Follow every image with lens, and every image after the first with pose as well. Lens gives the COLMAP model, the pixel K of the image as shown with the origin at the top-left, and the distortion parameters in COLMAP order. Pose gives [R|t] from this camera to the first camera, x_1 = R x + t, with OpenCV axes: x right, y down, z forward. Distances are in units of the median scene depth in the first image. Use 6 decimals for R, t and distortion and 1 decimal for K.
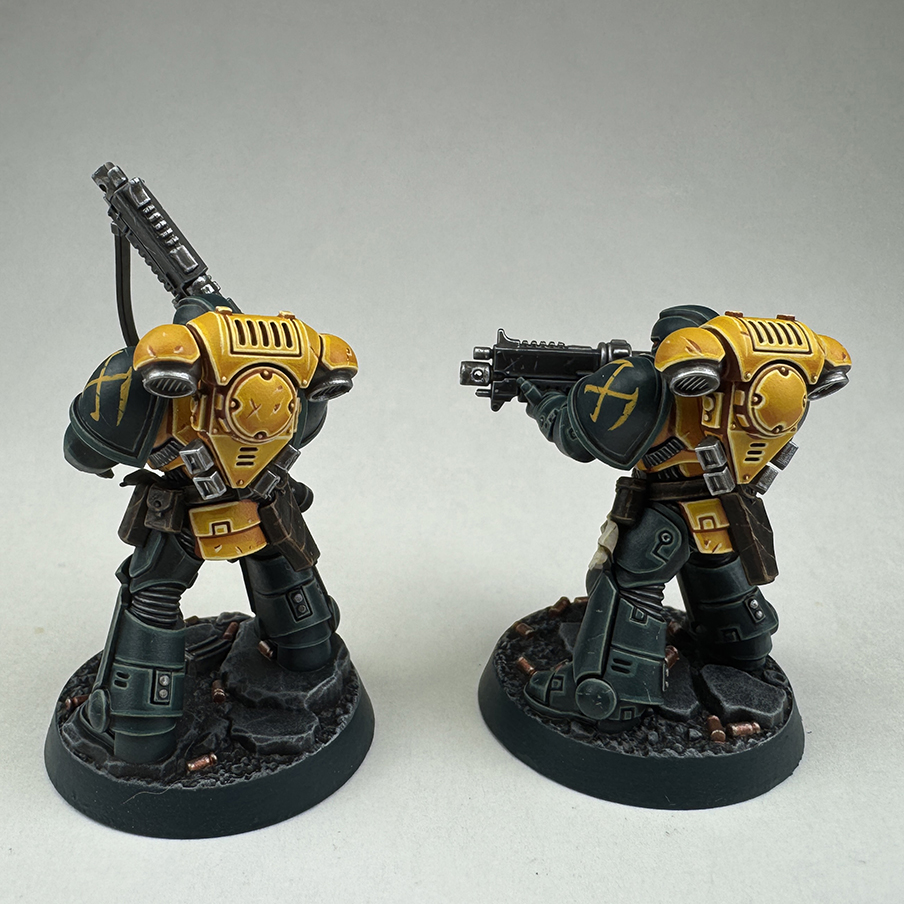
lens RADIAL K [[827.0, 0, 480.0], [0, 827.0, 453.2], [0, 0, 1]] dist [0.000238, 0.006852]
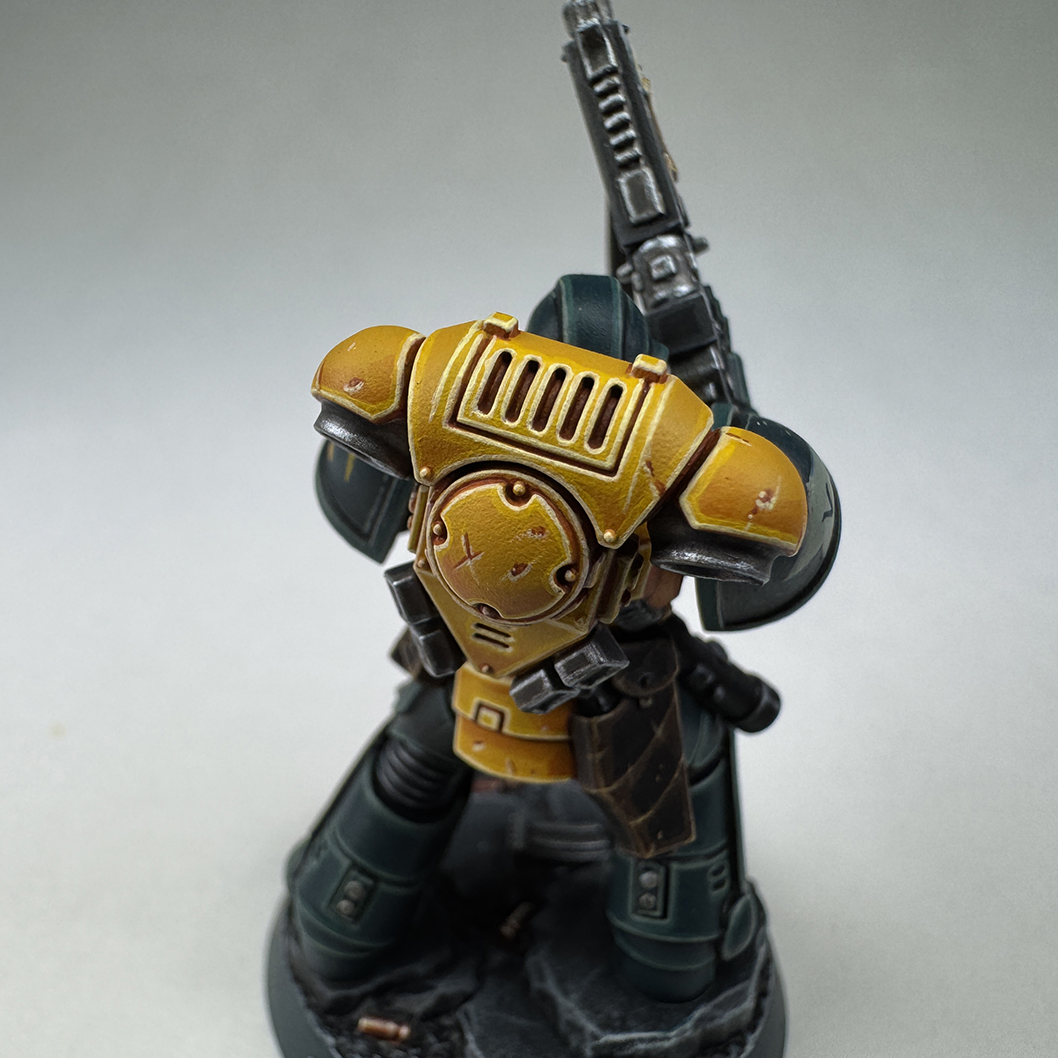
lens RADIAL K [[967.9, 0, 561.8], [0, 967.9, 530.4], [0, 0, 1]] dist [0.000238, 0.006852]
pose [[0.613708, 0.383942, -0.689892, 0.107040], [-0.301619, 0.921533, 0.244544, -0.204180], [0.729649, 0.058006, 0.681357, 0.672812]]
